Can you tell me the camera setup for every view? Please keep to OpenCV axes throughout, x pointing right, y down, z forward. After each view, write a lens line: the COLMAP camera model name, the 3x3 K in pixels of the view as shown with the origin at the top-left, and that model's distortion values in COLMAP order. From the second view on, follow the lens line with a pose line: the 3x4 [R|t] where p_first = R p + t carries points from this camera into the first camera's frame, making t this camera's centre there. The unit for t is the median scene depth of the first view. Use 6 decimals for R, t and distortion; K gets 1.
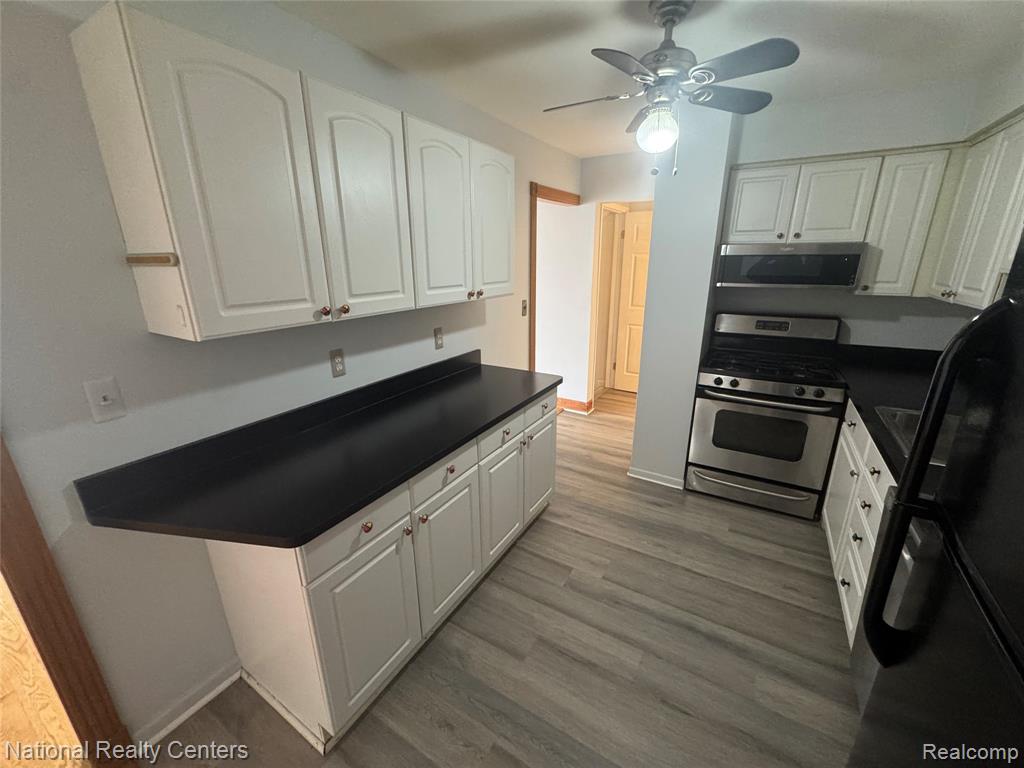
lens RADIAL K [[407.3, 0, 509.5], [0, 407.3, 385.3], [0, 0, 1]] dist [0.001320, 0.000003]
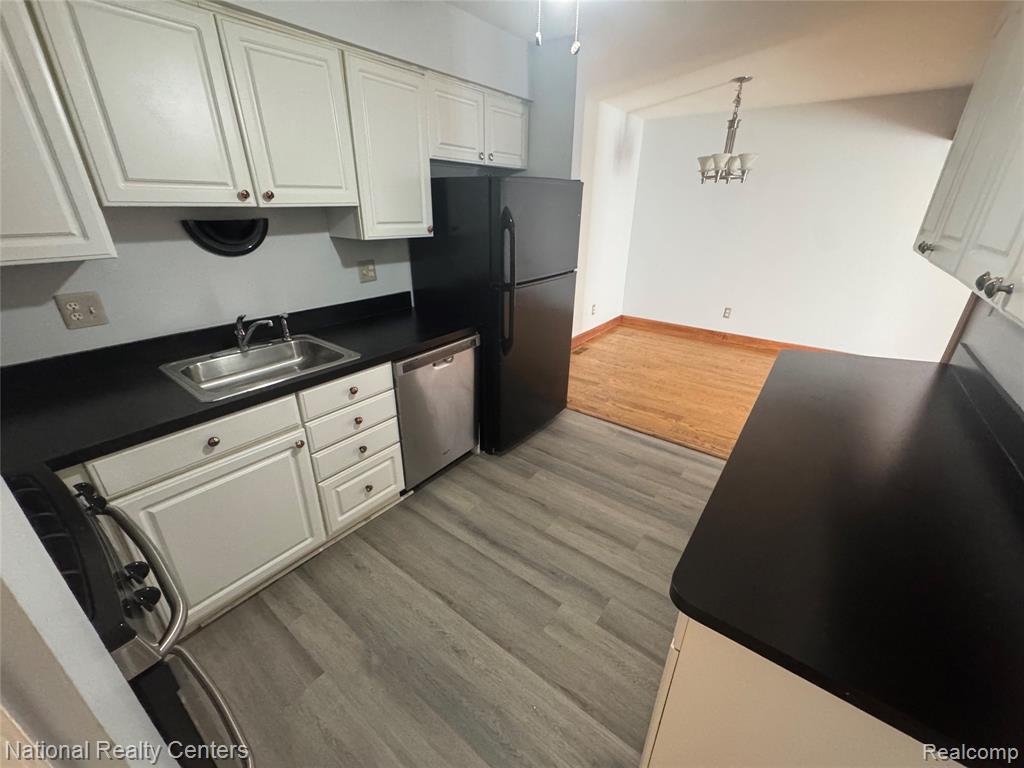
lens RADIAL K [[407.3, 0, 510.9], [0, 407.3, 383.8], [0, 0, 1]] dist [0.001320, 0.000003]
pose [[-0.994368, -0.042463, 0.097104, 0.292159], [0.031276, 0.757848, 0.651681, -0.424732], [-0.101262, 0.651048, -0.752251, 1.457299]]
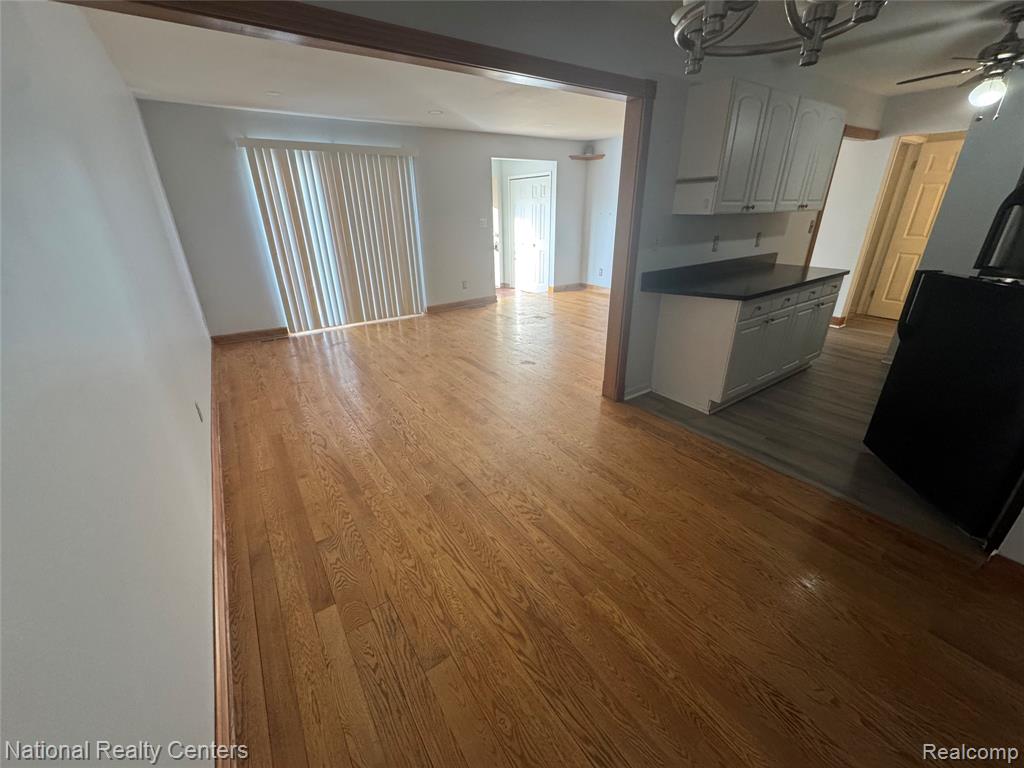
lens RADIAL K [[407.3, 0, 513.7], [0, 407.3, 381.0], [0, 0, 1]] dist [0.001320, 0.000003]
pose [[0.912047, 0.156482, -0.379055, -0.435596], [-0.115034, 0.984847, 0.129783, 0.397320], [0.393620, -0.074764, 0.916228, -1.019196]]
